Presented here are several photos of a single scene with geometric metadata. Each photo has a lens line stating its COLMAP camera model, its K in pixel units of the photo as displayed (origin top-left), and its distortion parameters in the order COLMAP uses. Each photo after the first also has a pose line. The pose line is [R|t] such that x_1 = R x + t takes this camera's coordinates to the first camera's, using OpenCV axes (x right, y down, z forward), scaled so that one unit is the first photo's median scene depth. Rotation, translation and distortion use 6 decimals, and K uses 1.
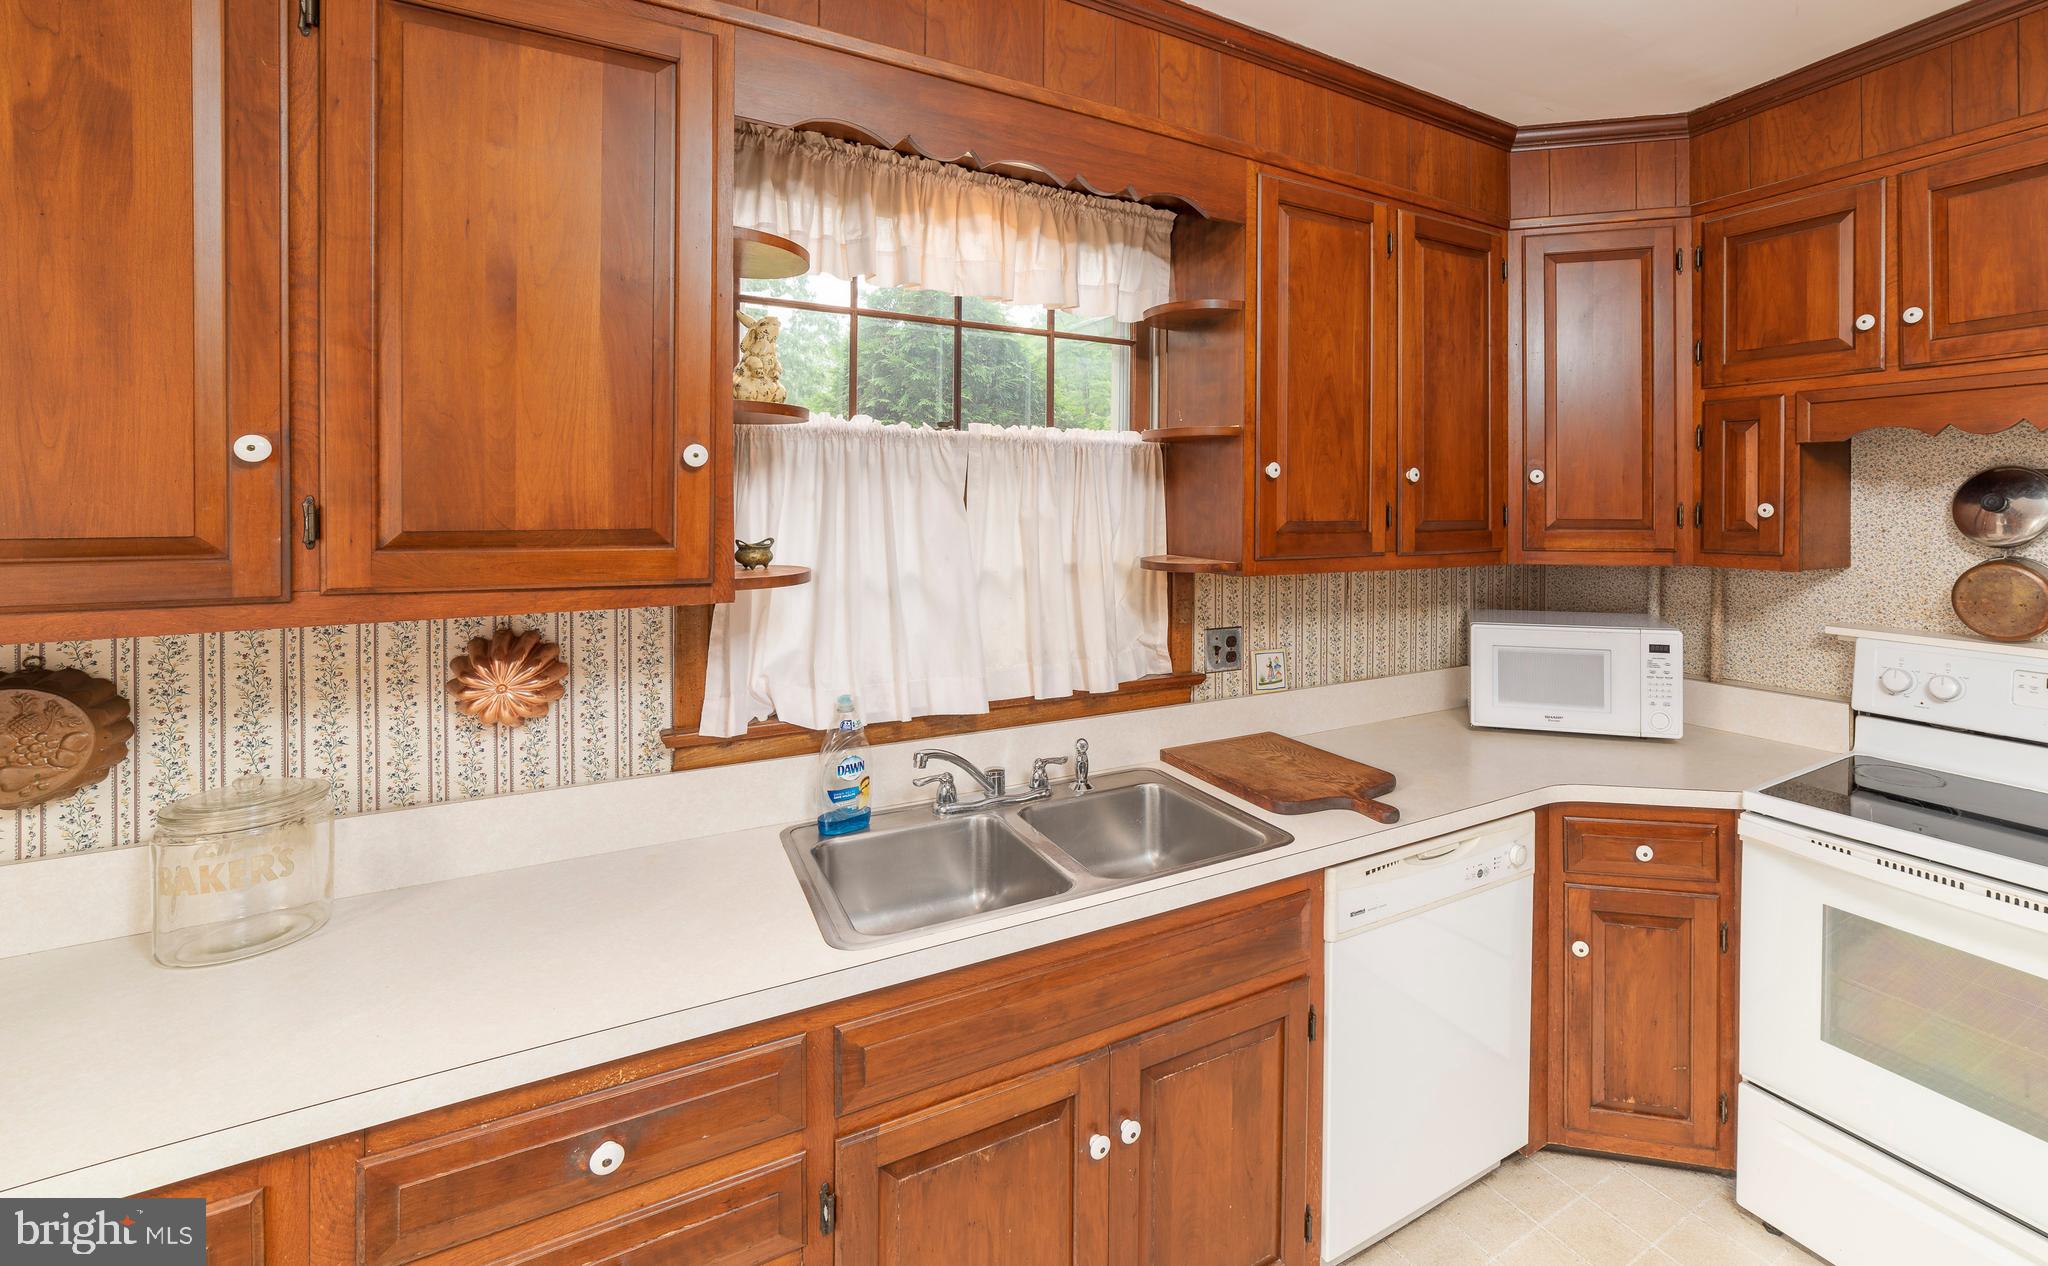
lens RADIAL K [[889.3, 0, 1175.0], [0, 889.3, 509.1], [0, 0, 1]] dist [-0.007202, 0.001502]
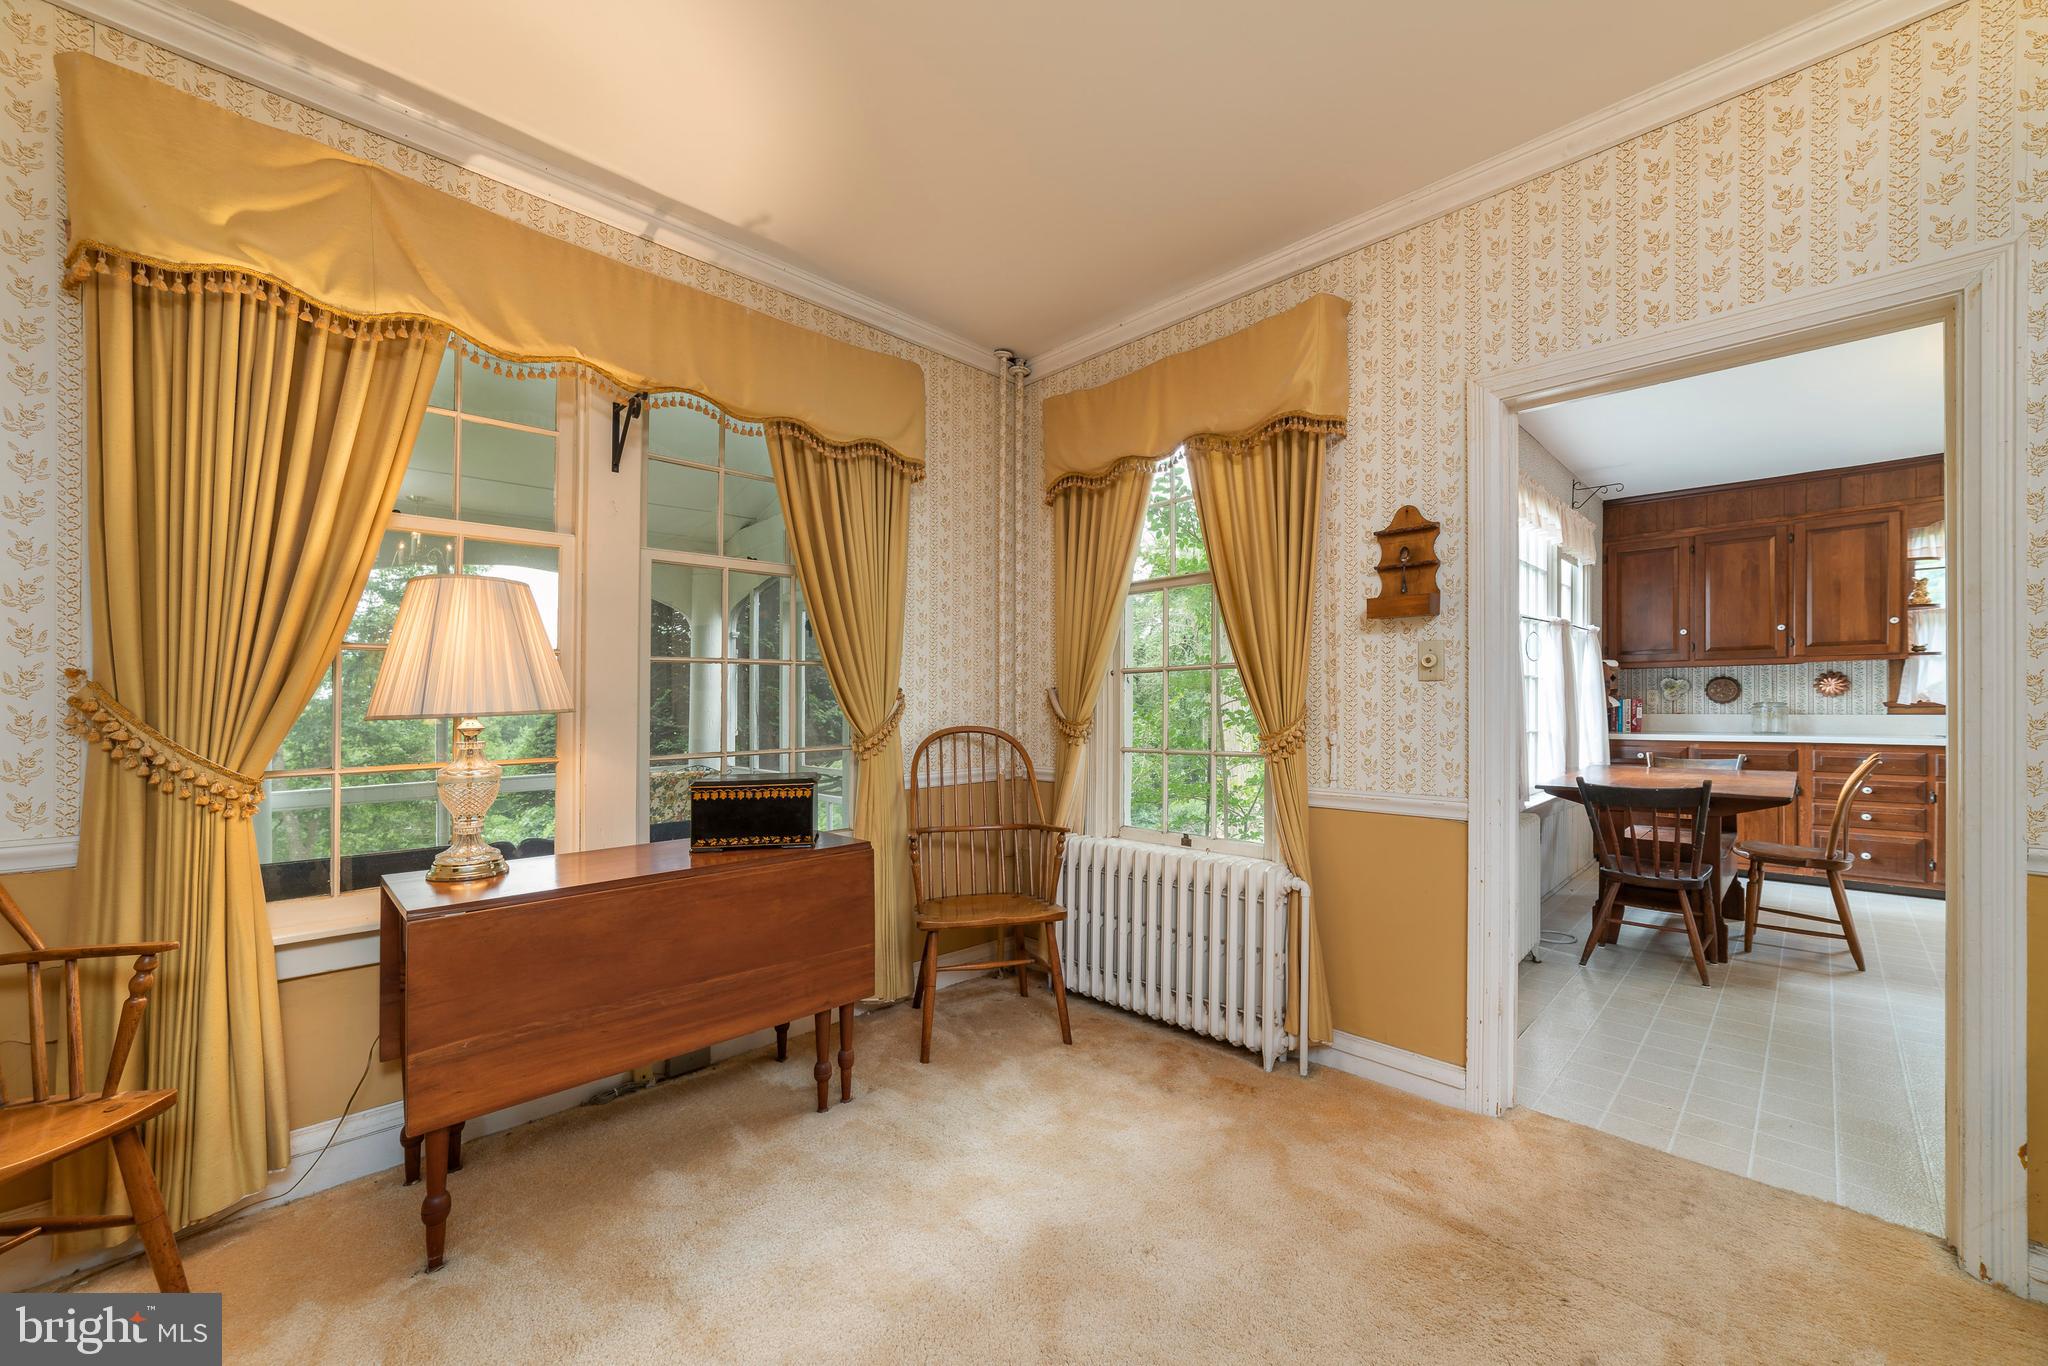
lens RADIAL K [[784.9, 0, 1038.4], [0, 784.9, 711.6], [0, 0, 1]] dist [0.000583, 0.001374]
pose [[0.219173, 0.007016, -0.975661, 1.440770], [0.003783, 0.999961, 0.008040, 0.214172], [0.975679, -0.005454, 0.219138, -2.456310]]
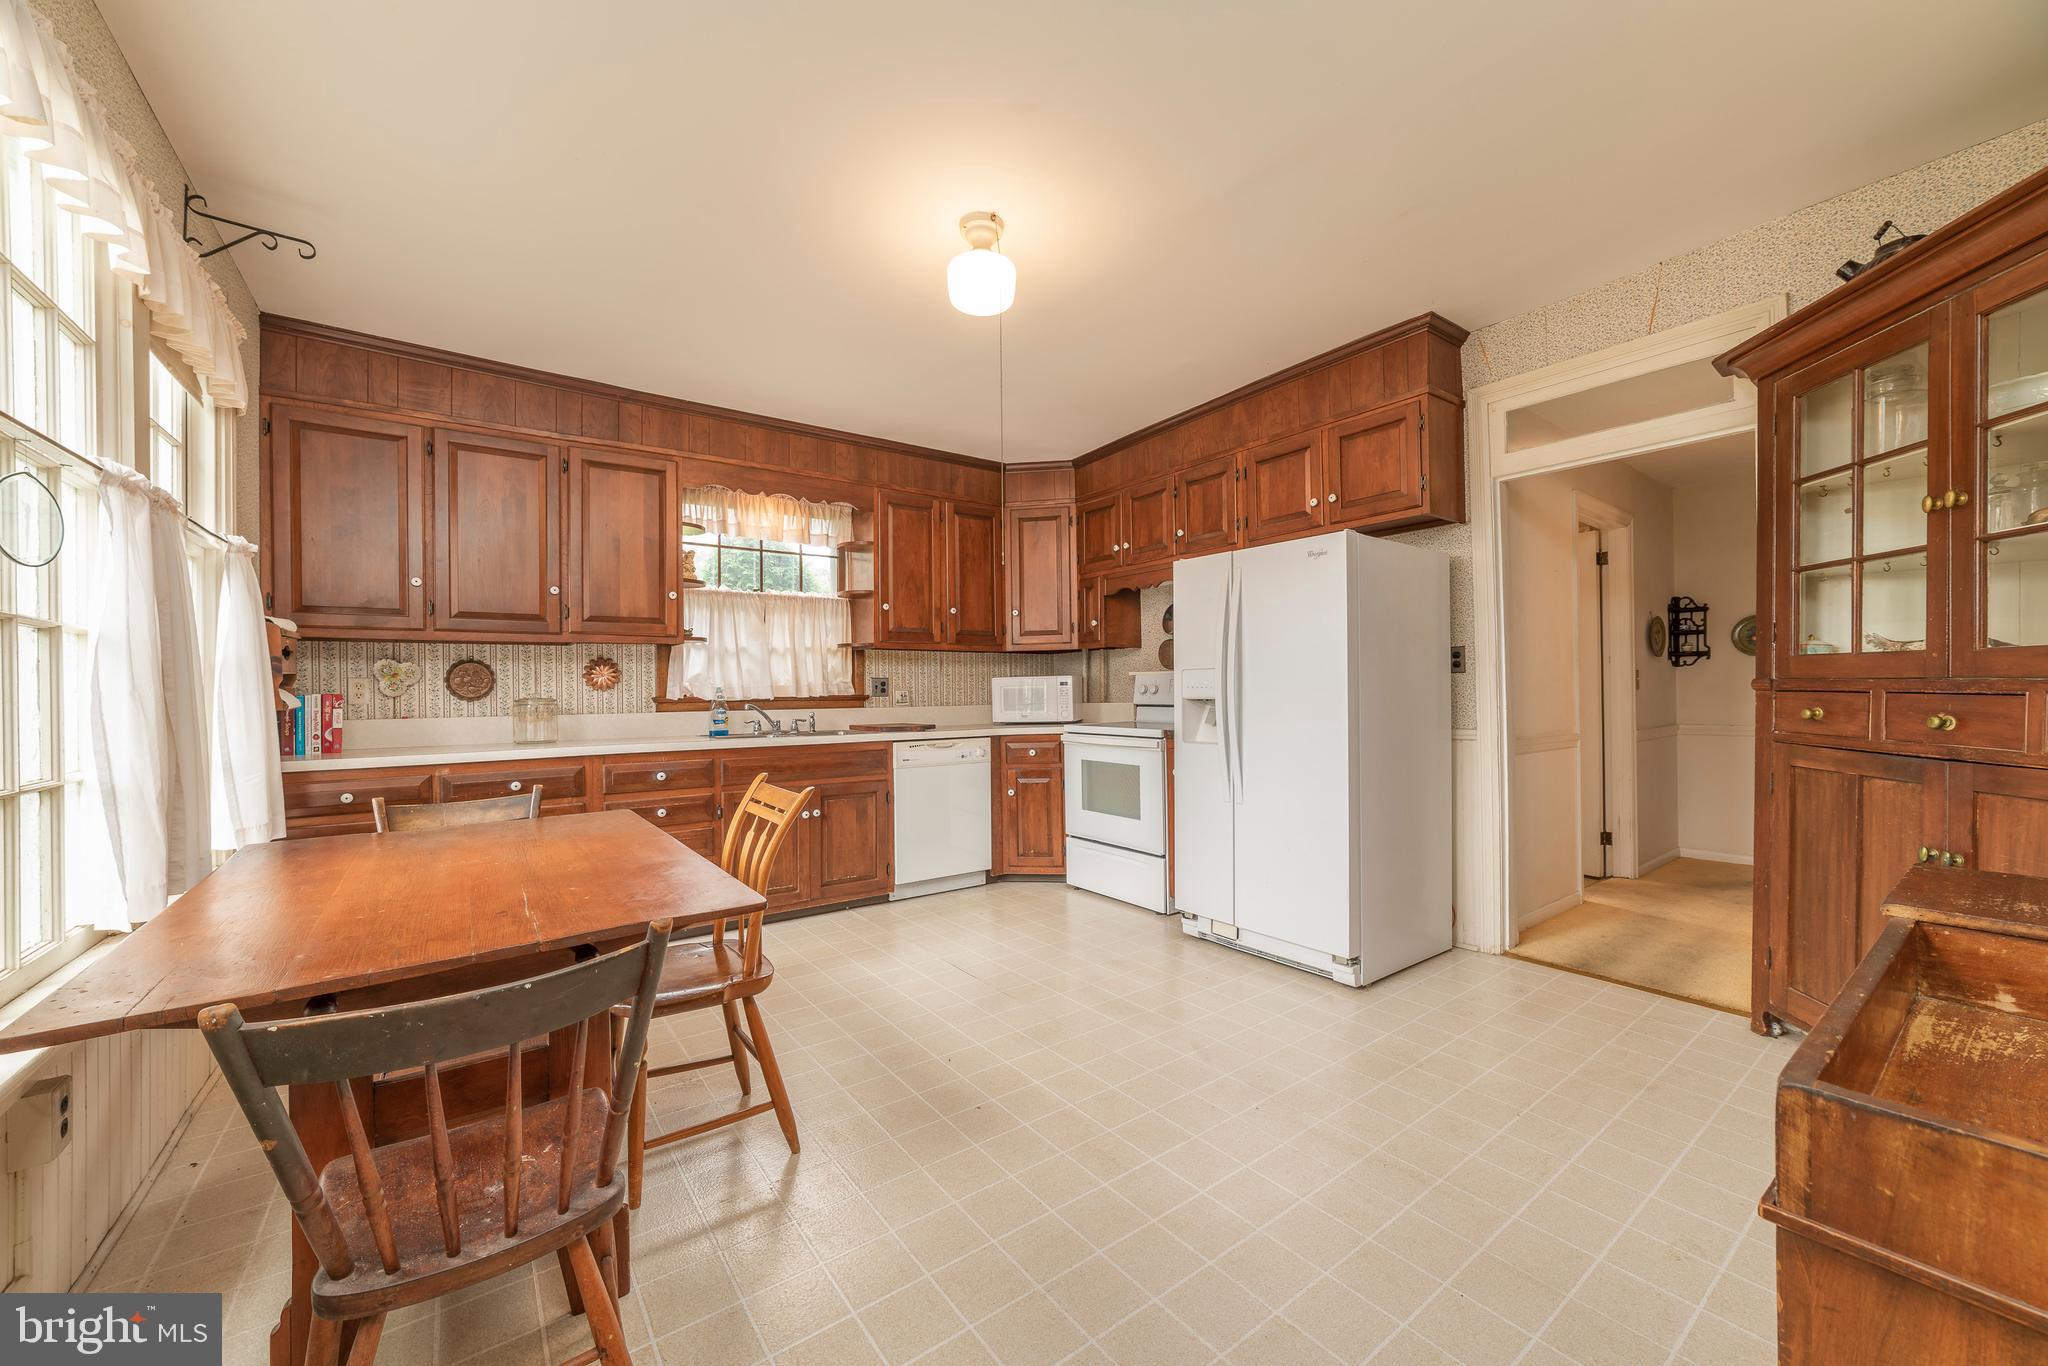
lens RADIAL K [[784.9, 0, 1032.0], [0, 784.9, 685.4], [0, 0, 1]] dist [0.000583, 0.001374]
pose [[0.998170, -0.013844, 0.058865, 0.406336], [0.014434, 0.999850, -0.009603, 0.217968], [-0.058723, 0.010435, 0.998220, -1.329605]]
